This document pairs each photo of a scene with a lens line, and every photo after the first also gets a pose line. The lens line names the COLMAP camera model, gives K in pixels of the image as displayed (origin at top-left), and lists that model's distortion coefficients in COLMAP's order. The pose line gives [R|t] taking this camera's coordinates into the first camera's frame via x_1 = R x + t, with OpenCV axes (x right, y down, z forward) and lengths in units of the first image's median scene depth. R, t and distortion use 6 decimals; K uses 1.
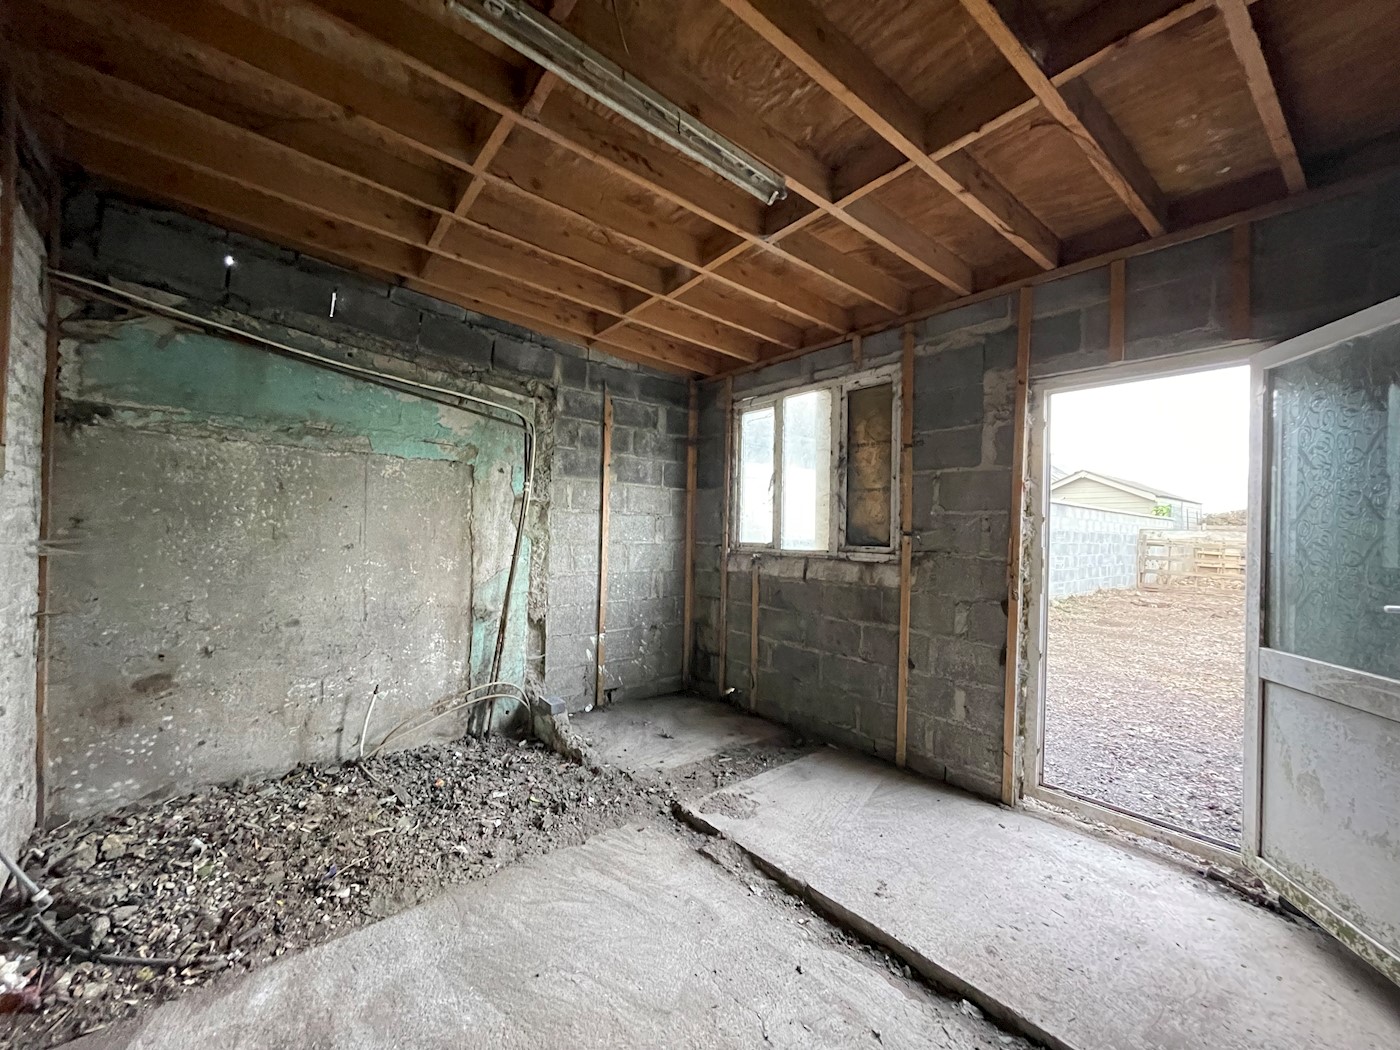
lens RADIAL K [[559.5, 0, 696.3], [0, 559.5, 524.3], [0, 0, 1]] dist [-0.003920, -0.000876]
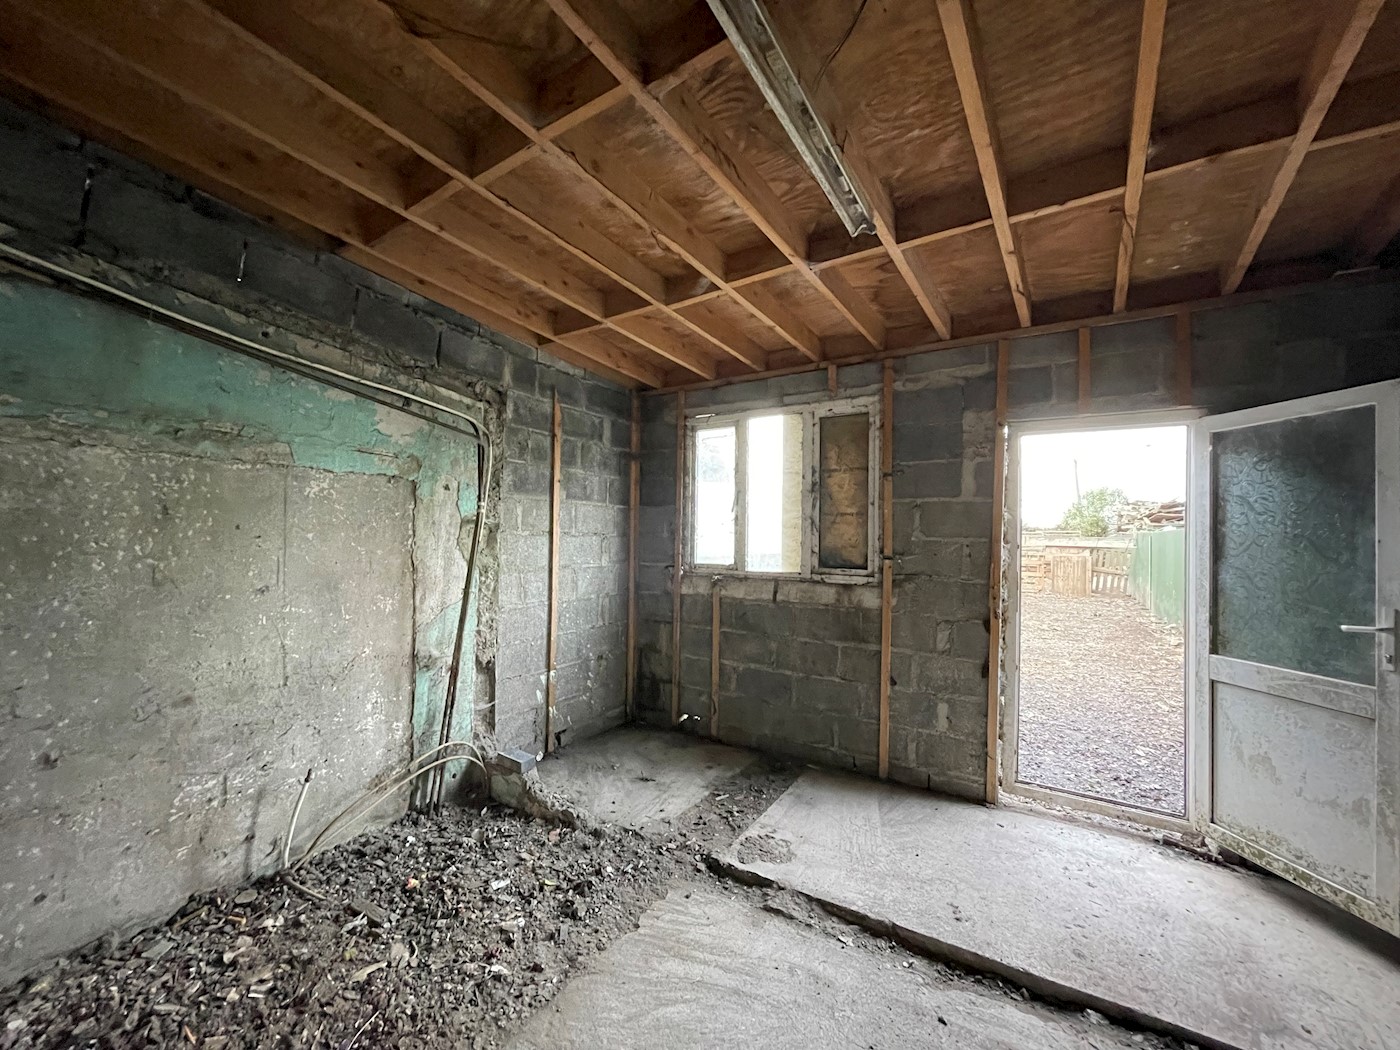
lens RADIAL K [[561.2, 0, 700.0], [0, 561.2, 525.0], [0, 0, 1]] dist [0.001806, -0.002401]
pose [[0.950342, -0.001111, 0.311204, -0.309452], [0.002192, 0.999993, -0.003123, -0.045150], [-0.311199, 0.003650, 0.950338, 0.106406]]
